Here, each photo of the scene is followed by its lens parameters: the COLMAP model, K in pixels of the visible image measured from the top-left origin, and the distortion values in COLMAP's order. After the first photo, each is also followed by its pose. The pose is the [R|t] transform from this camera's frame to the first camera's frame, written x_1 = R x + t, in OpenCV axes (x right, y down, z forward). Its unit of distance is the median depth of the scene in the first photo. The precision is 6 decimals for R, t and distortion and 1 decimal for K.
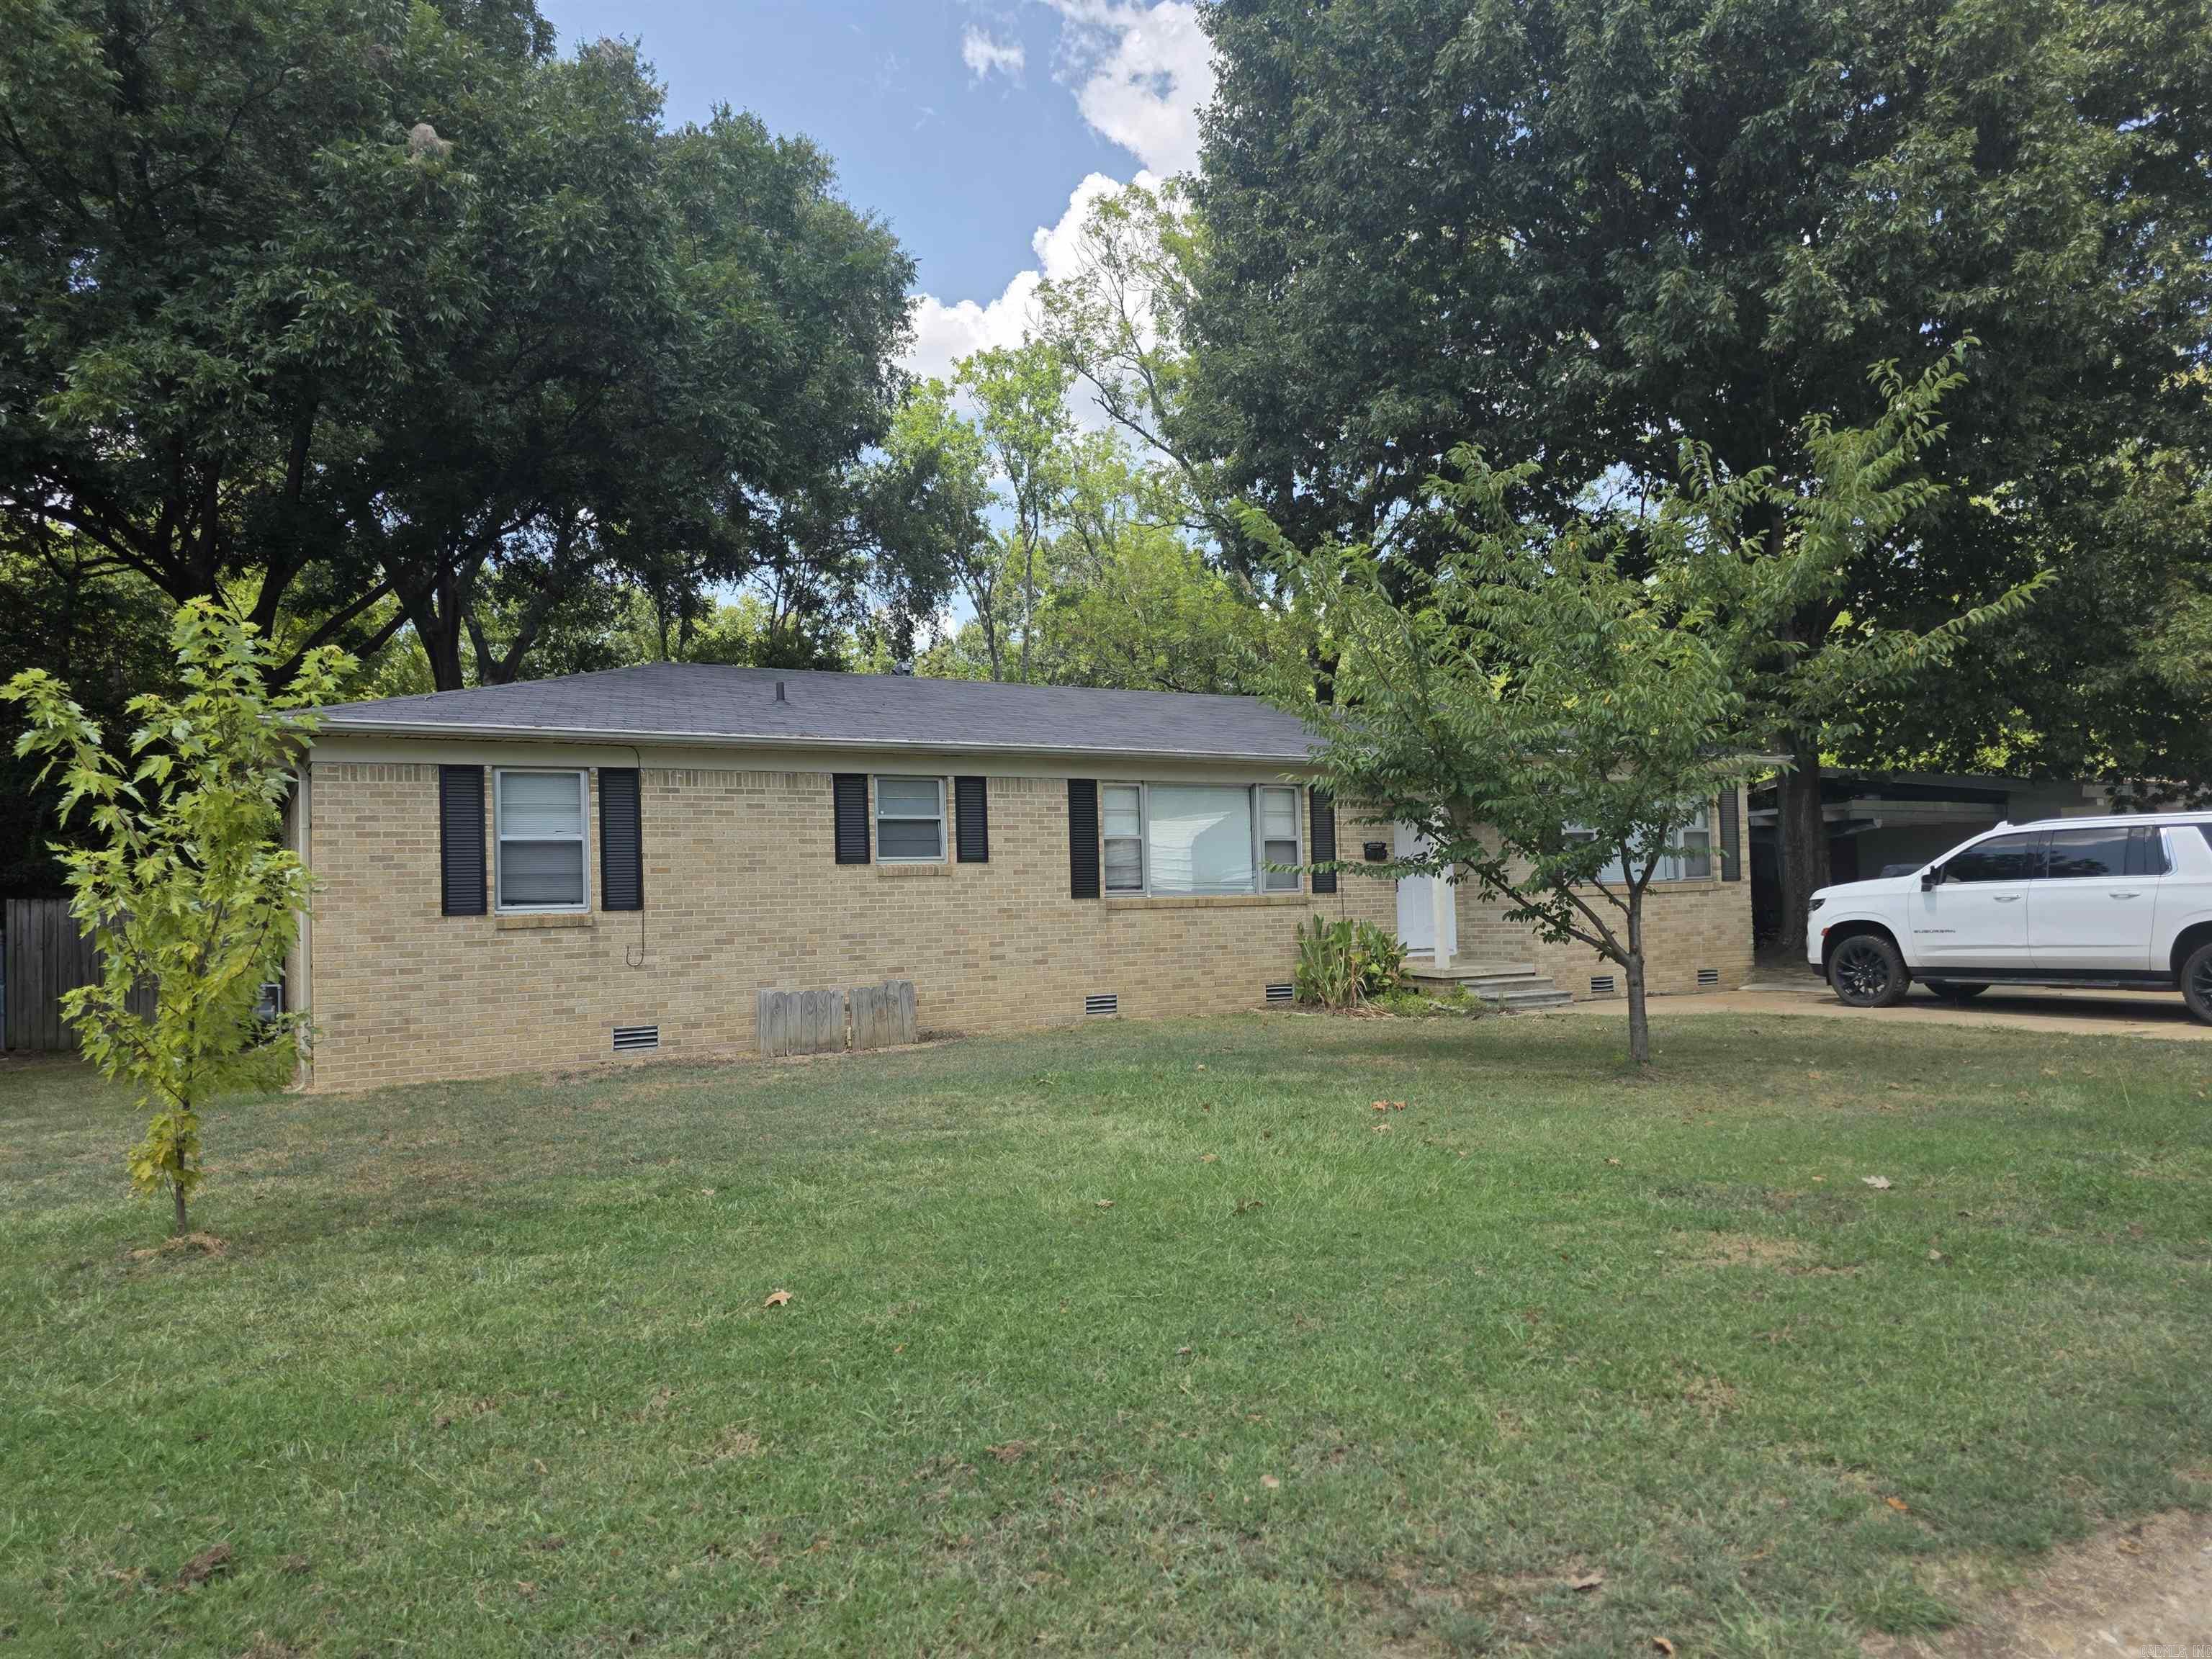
lens RADIAL K [[1500.3, 0, 1134.0], [0, 1500.3, 842.2], [0, 0, 1]] dist [0.044623, -0.037612]
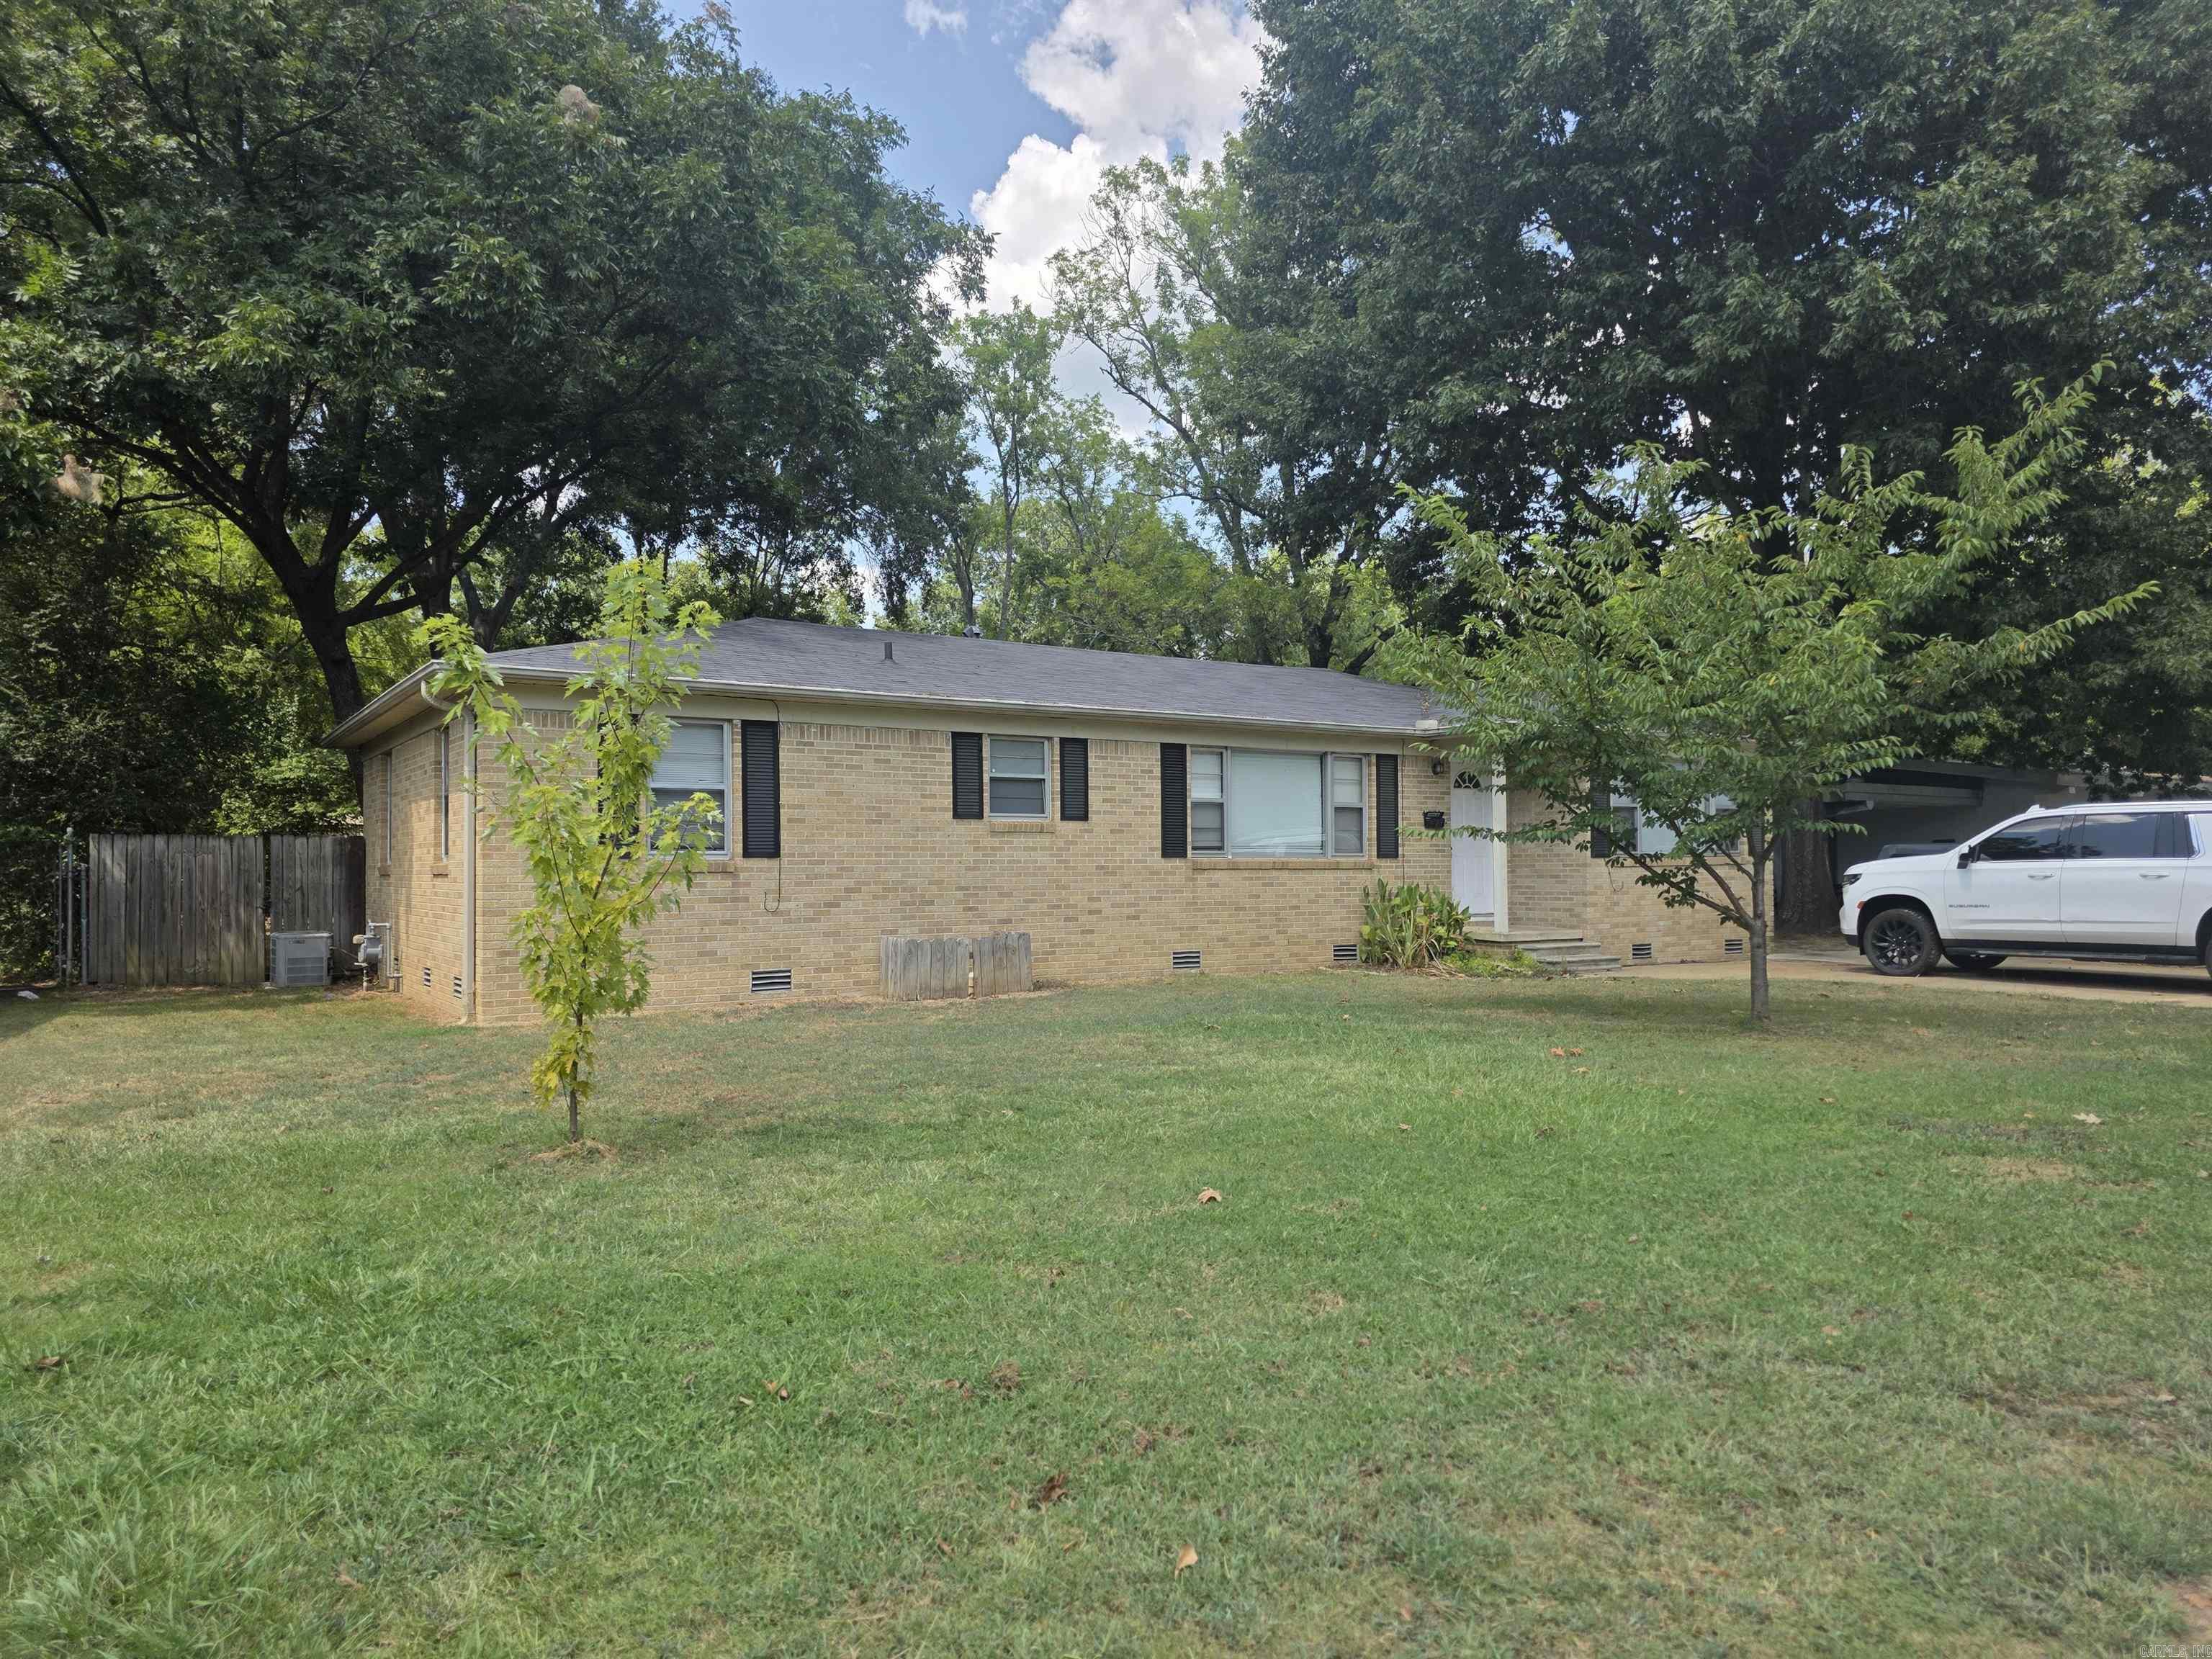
lens RADIAL K [[1498.2, 0, 1118.5], [0, 1498.2, 826.6], [0, 0, 1]] dist [0.055435, -0.050467]
pose [[0.998515, 0.023795, 0.048999, -0.124753], [-0.024381, 0.999638, 0.011403, 0.005001], [-0.048710, -0.012581, 0.998734, -0.039987]]
